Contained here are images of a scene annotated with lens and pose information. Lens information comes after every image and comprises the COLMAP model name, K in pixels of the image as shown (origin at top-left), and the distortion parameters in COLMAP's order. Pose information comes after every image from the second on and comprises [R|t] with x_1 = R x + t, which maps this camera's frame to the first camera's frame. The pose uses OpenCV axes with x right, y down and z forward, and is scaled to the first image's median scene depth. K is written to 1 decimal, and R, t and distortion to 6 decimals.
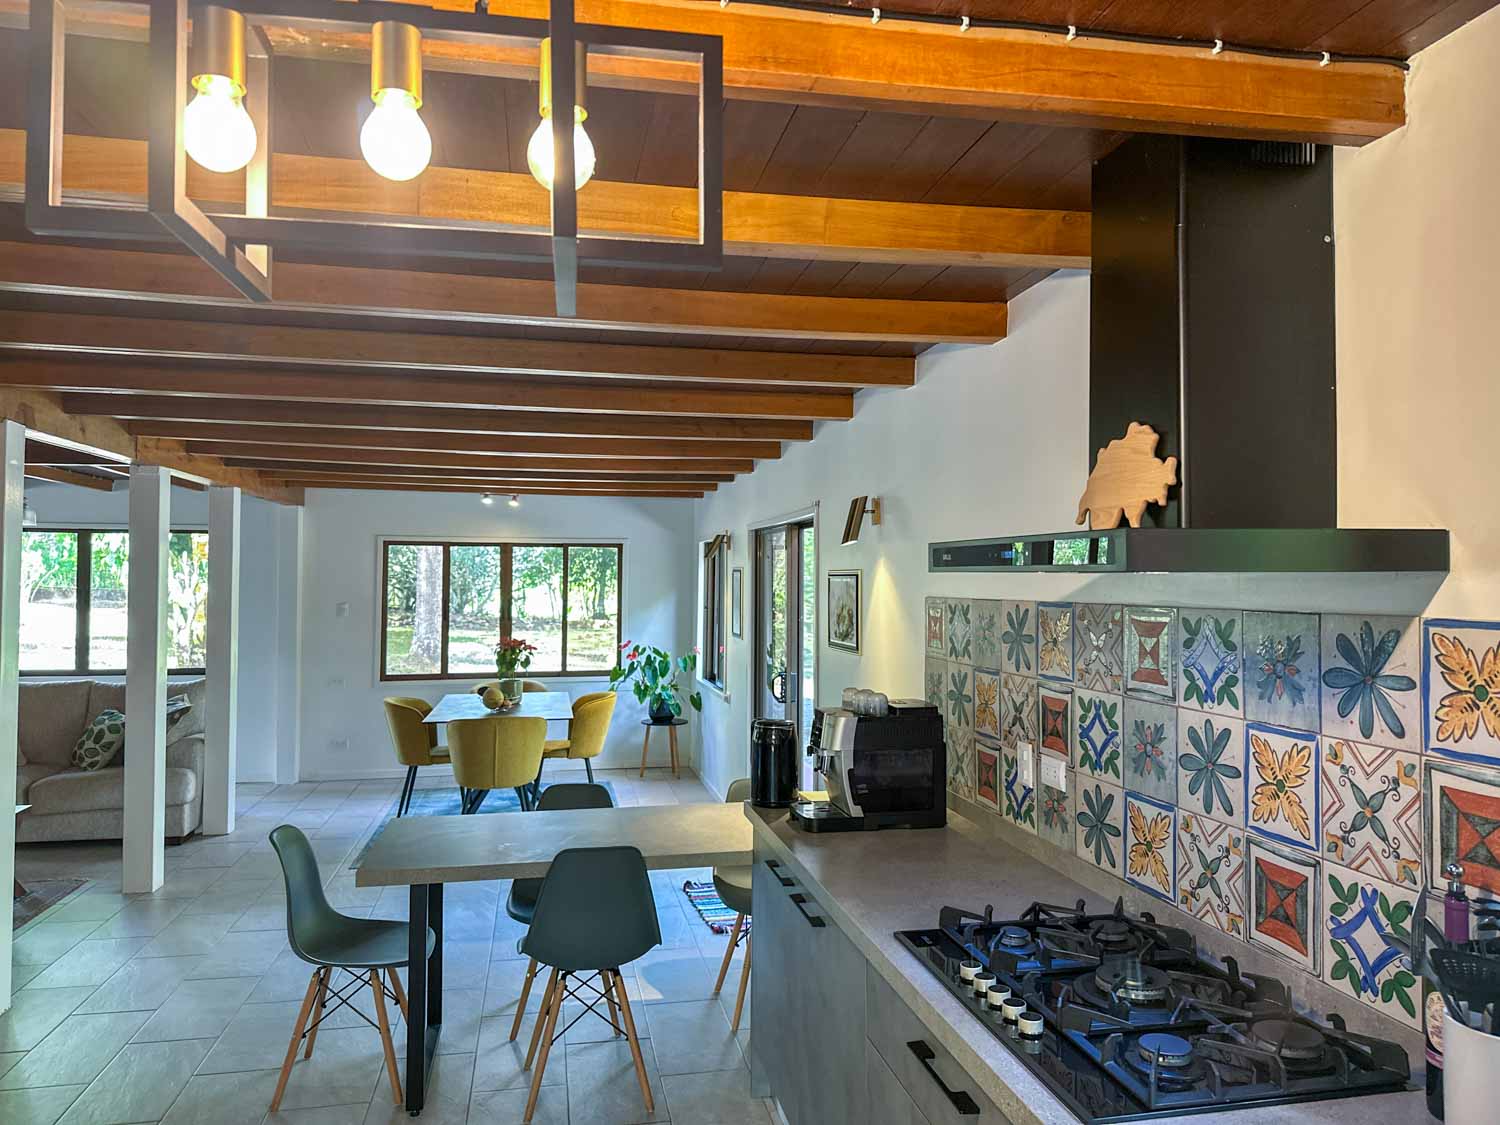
lens RADIAL K [[1061.9, 0, 752.5], [0, 1061.9, 556.3], [0, 0, 1]] dist [0.000458, -0.010683]
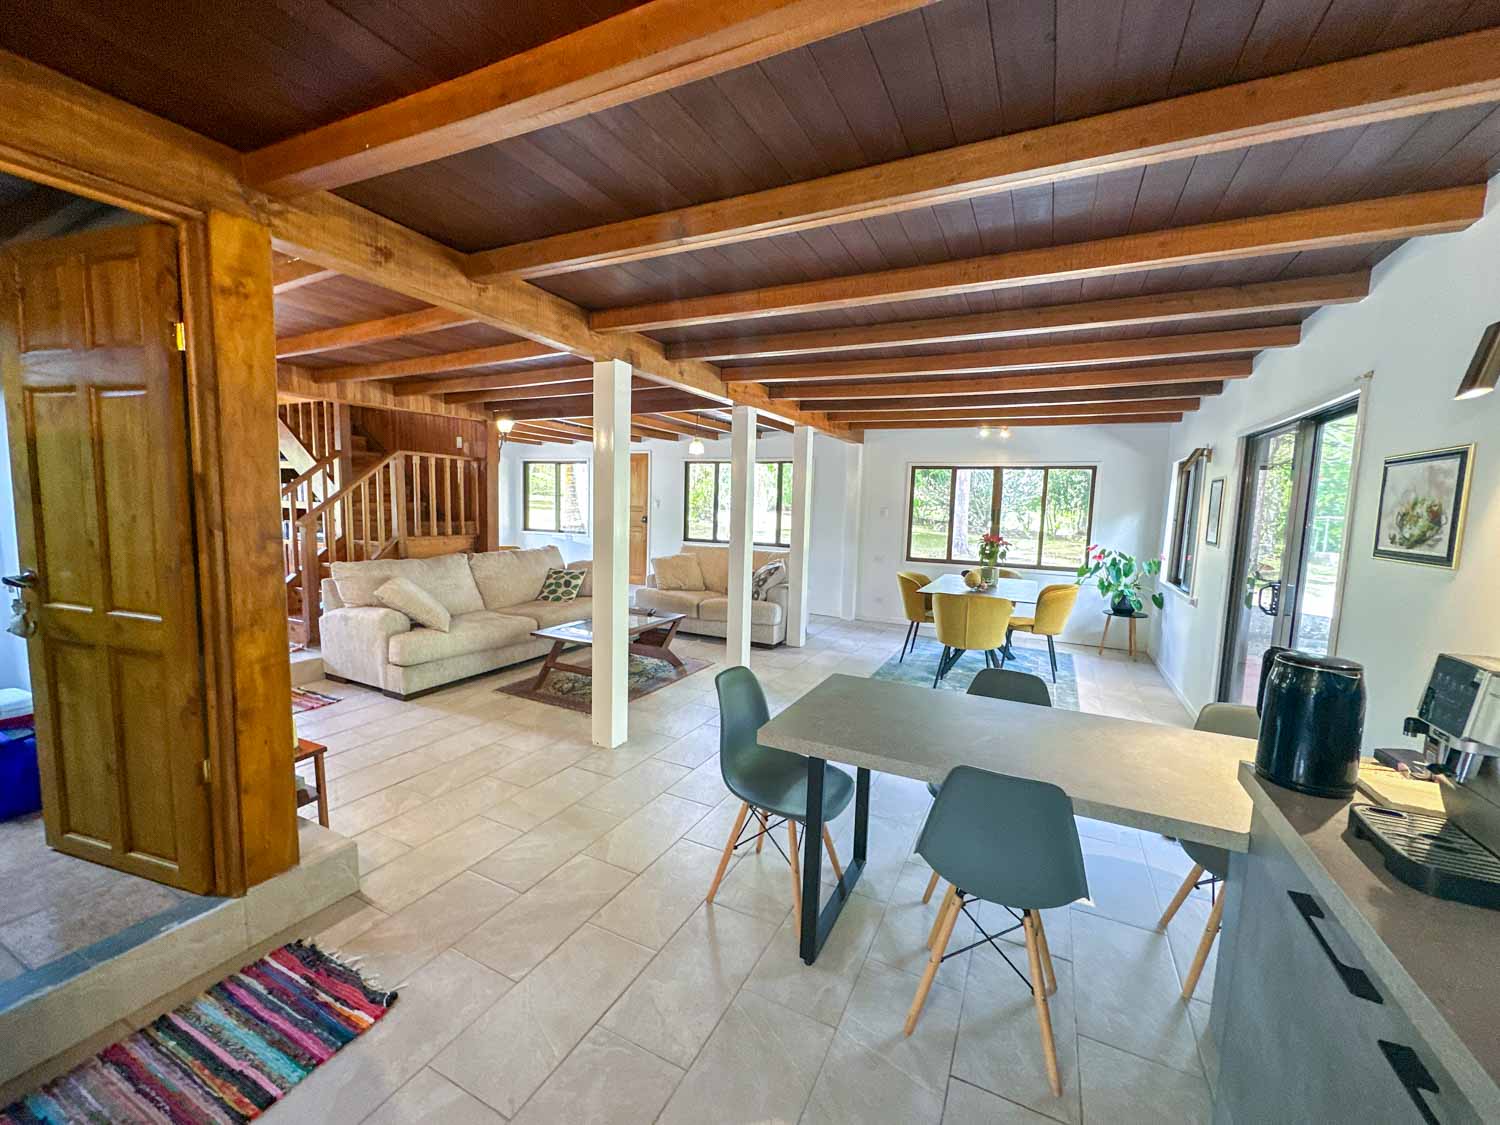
lens RADIAL K [[599.5, 0, 749.6], [0, 599.5, 553.8], [0, 0, 1]] dist [-0.013284, -0.000203]
pose [[0.792482, 0.074606, -0.605316, -0.032693], [-0.015612, 0.994646, 0.102151, 0.052692], [0.609696, -0.071503, 0.789404, 0.431647]]
